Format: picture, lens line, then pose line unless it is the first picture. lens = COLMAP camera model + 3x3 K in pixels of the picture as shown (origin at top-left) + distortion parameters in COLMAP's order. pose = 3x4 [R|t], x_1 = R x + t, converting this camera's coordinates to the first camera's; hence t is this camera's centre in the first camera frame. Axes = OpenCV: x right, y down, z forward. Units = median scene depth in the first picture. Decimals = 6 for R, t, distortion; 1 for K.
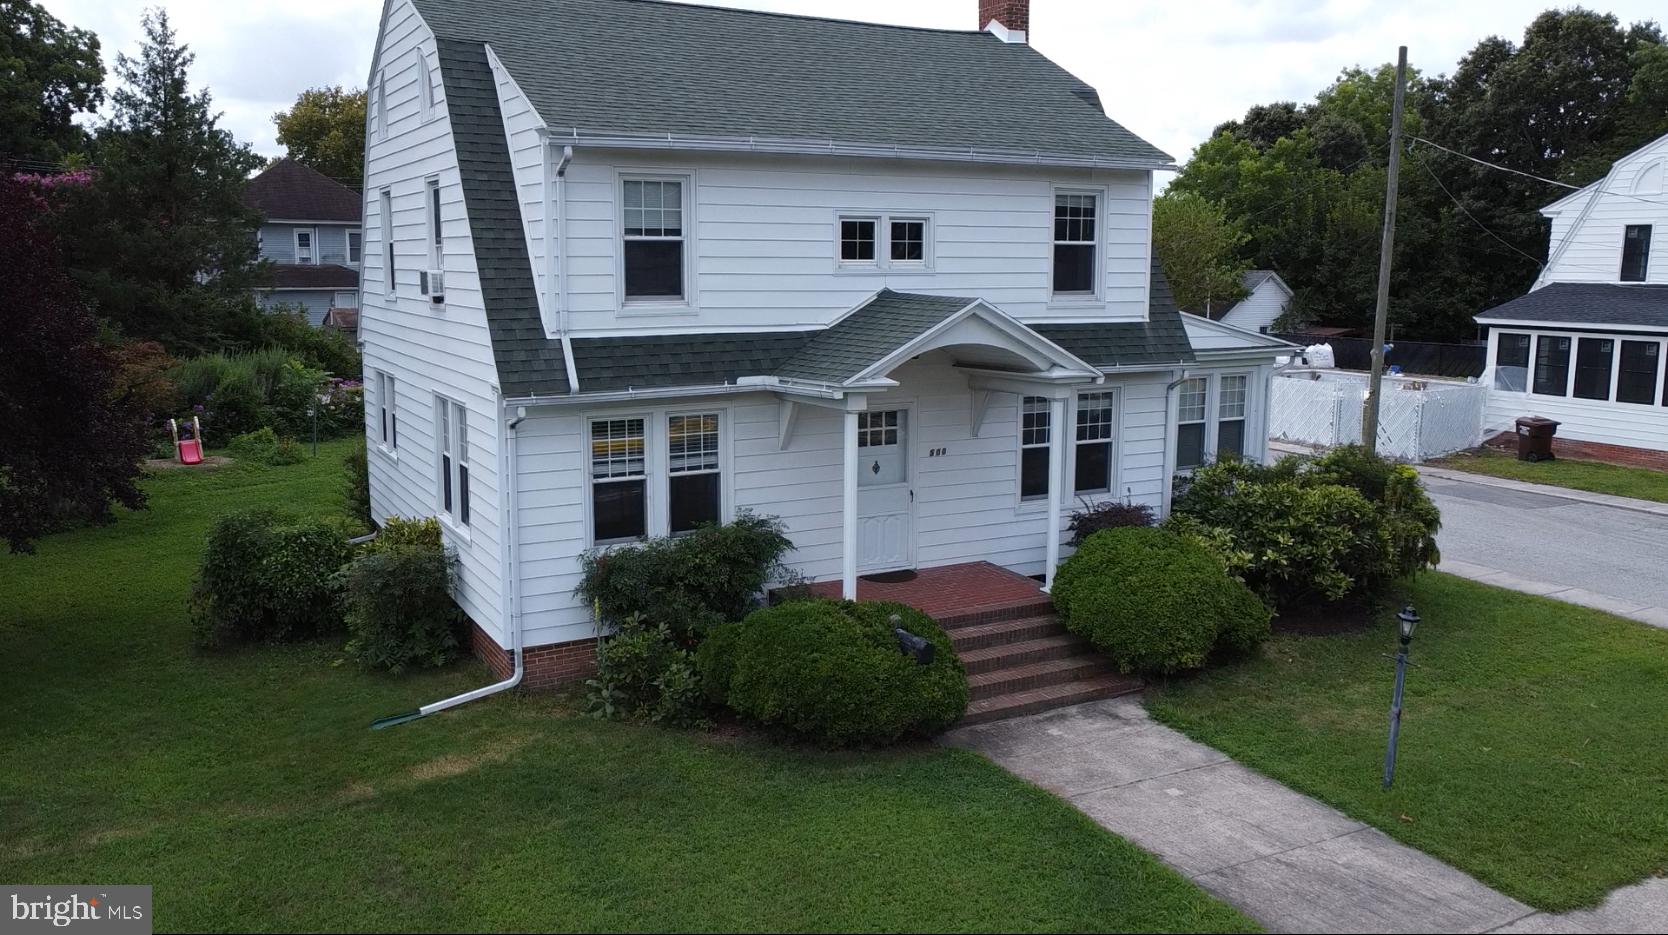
lens RADIAL K [[1303.0, 0, 833.1], [0, 1303.0, 467.3], [0, 0, 1]] dist [0.012477, 0.002332]
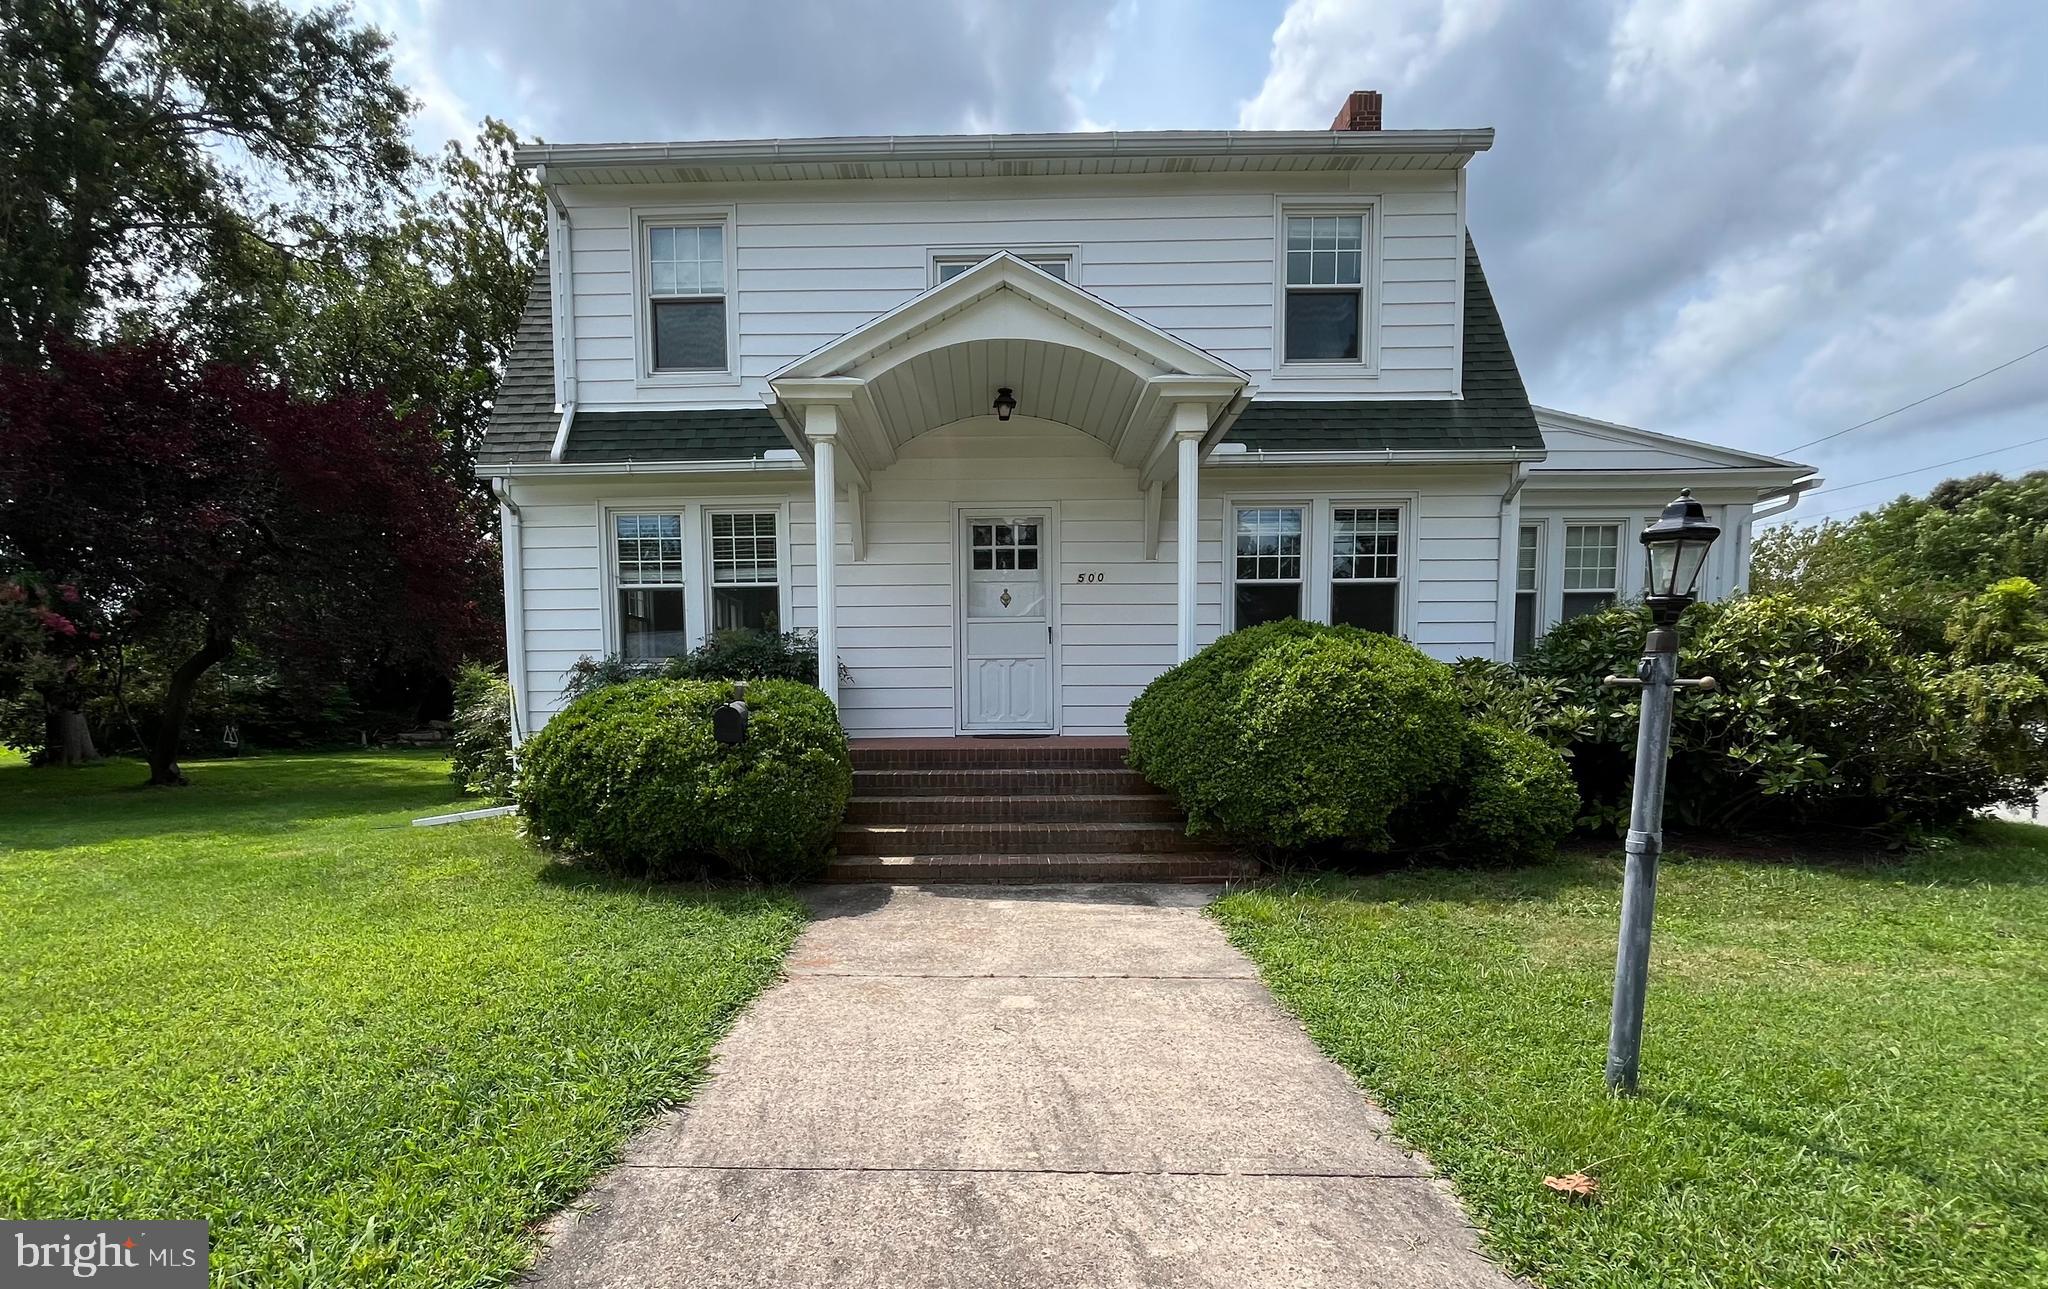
lens RADIAL K [[903.7, 0, 1005.7], [0, 903.7, 801.9], [0, 0, 1]] dist [-0.000279, -0.000003]
pose [[0.870064, 0.032917, -0.491838, 0.326891], [-0.065735, 0.996604, -0.049586, 0.159966], [0.488536, 0.075474, 0.869273, 0.591545]]
